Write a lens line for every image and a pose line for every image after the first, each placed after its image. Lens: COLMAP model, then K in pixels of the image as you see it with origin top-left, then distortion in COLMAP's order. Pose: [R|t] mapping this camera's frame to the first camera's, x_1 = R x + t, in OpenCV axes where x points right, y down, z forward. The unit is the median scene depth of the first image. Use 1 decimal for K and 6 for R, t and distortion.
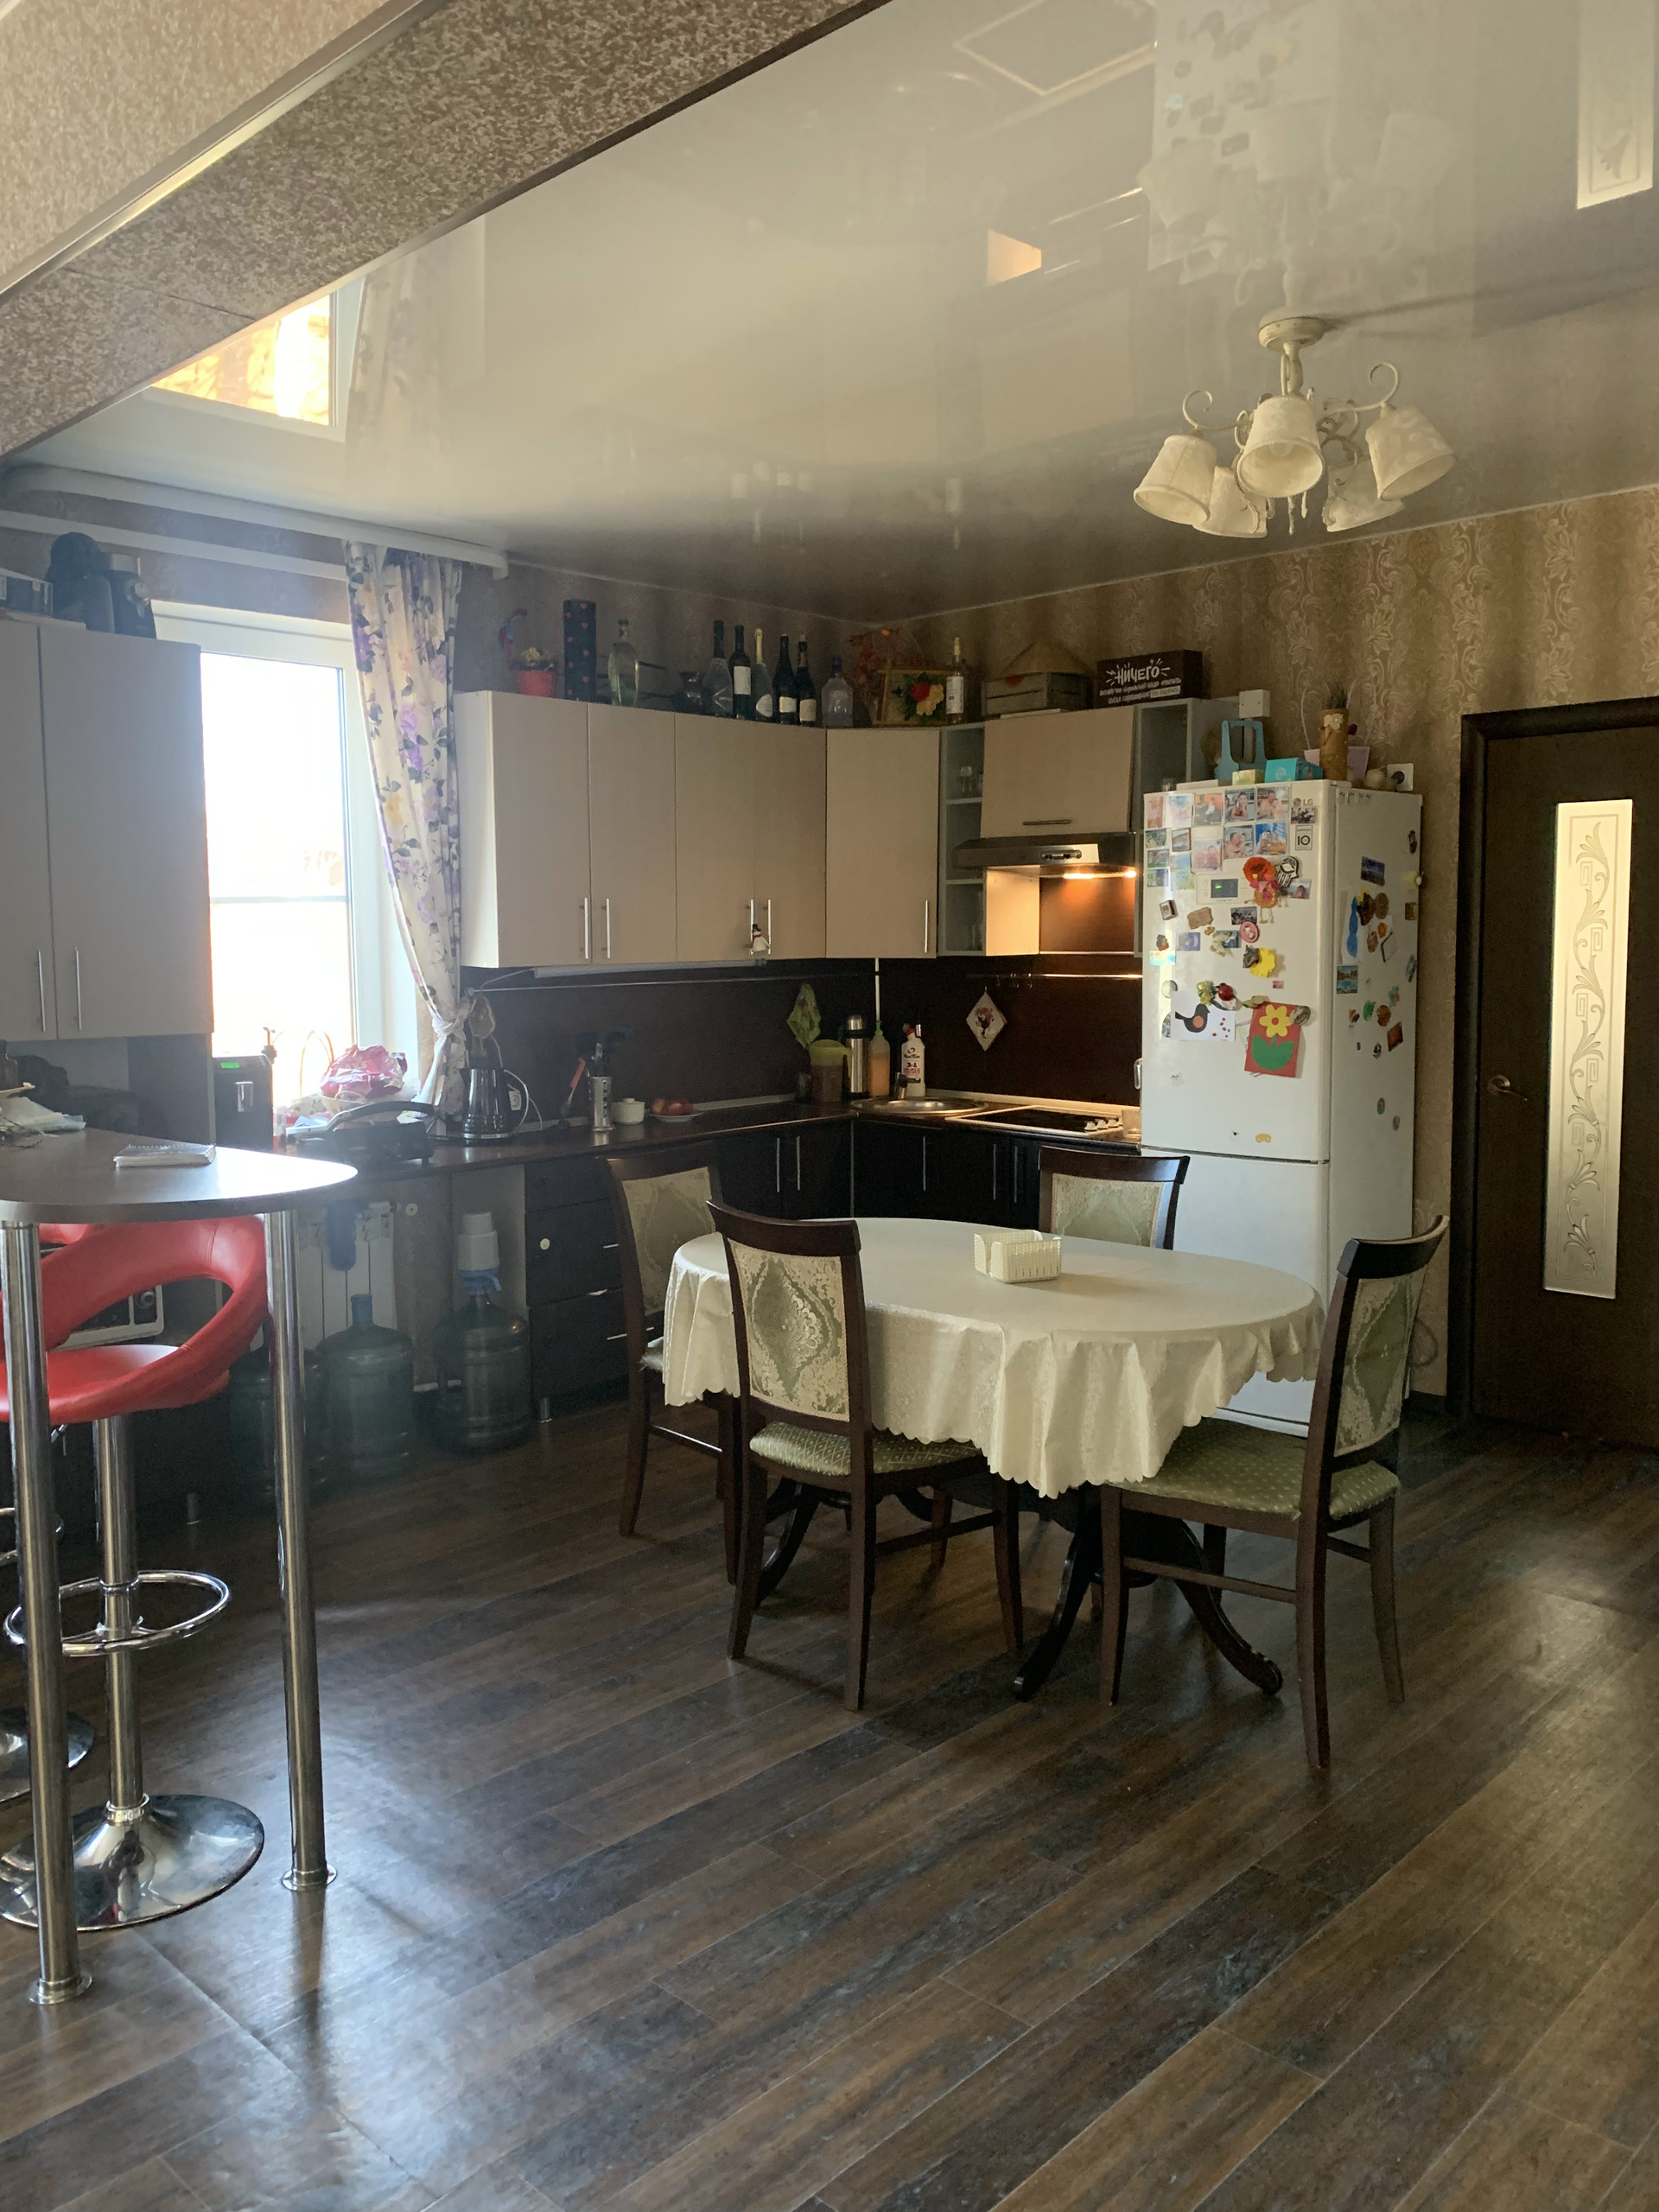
lens RADIAL K [[1701.1, 0, 829.7], [0, 1701.1, 1104.5], [0, 0, 1]] dist [0.078761, -0.134435]
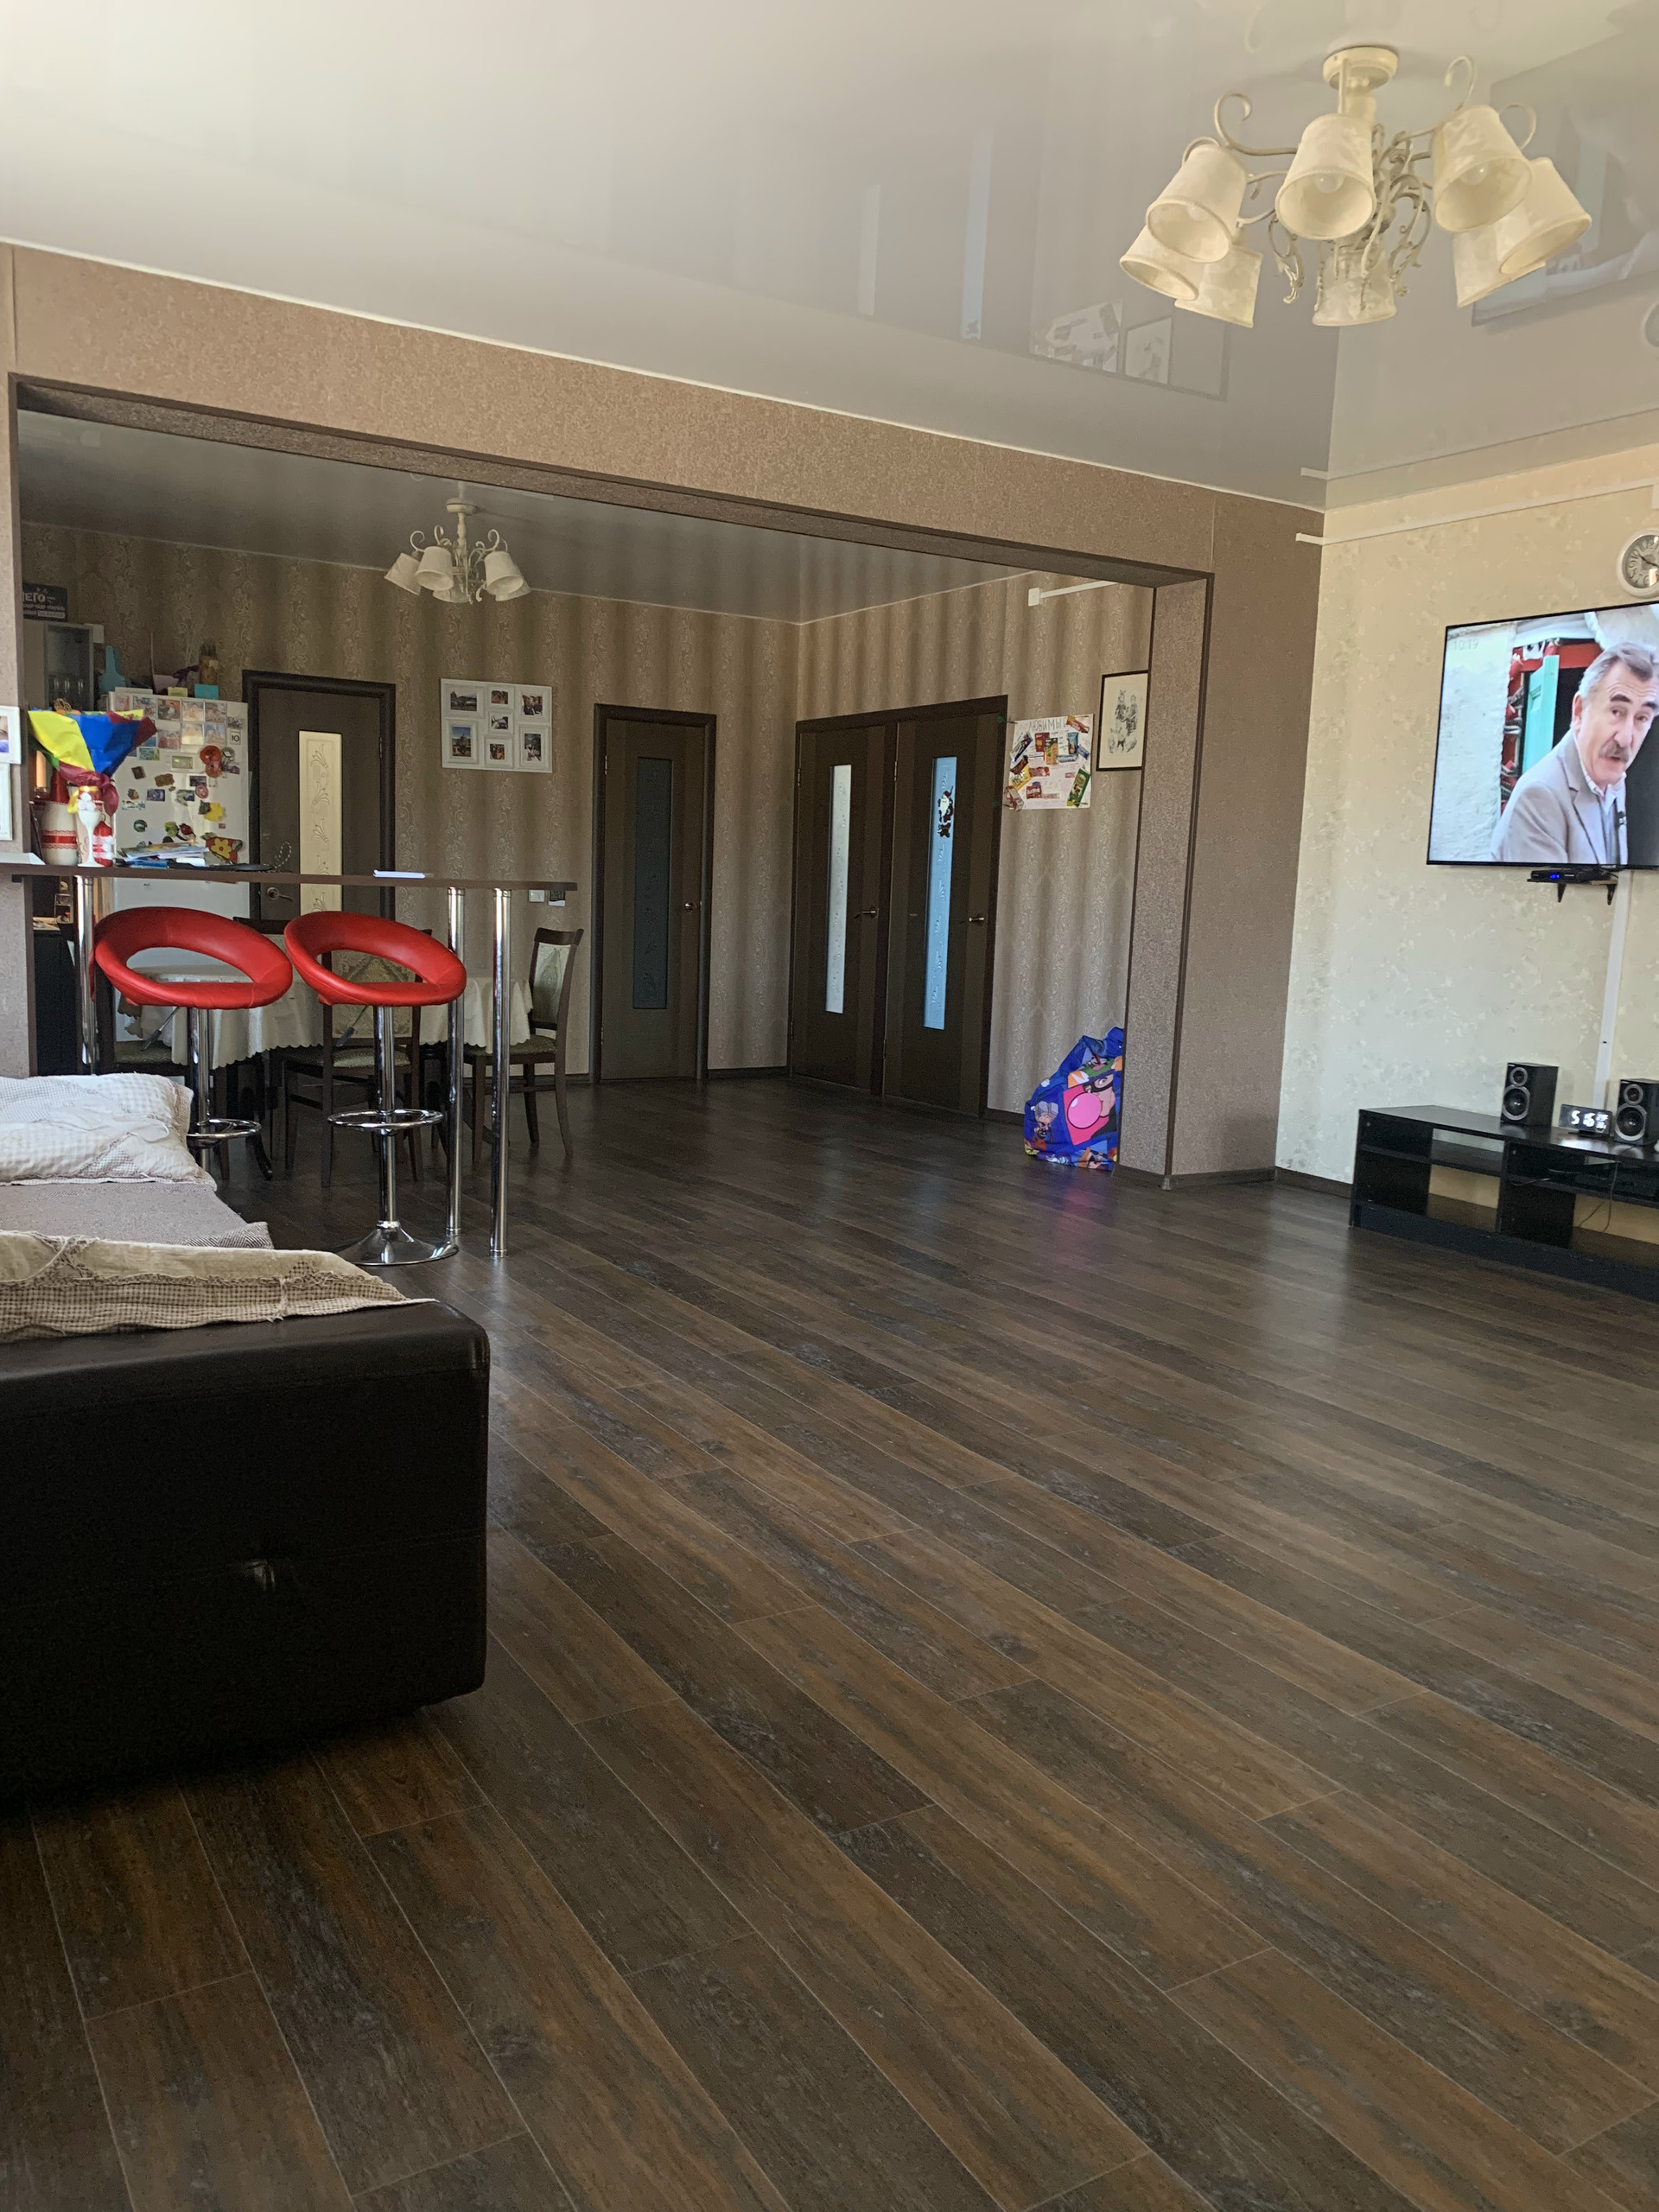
lens RADIAL K [[1701.1, 0, 828.8], [0, 1701.1, 1108.3], [0, 0, 1]] dist [0.078761, -0.134435]
pose [[0.245921, -0.111333, 0.962875, -1.187345], [0.056904, 0.993327, 0.100320, 0.064967], [-0.967618, 0.030120, 0.250615, 0.041352]]
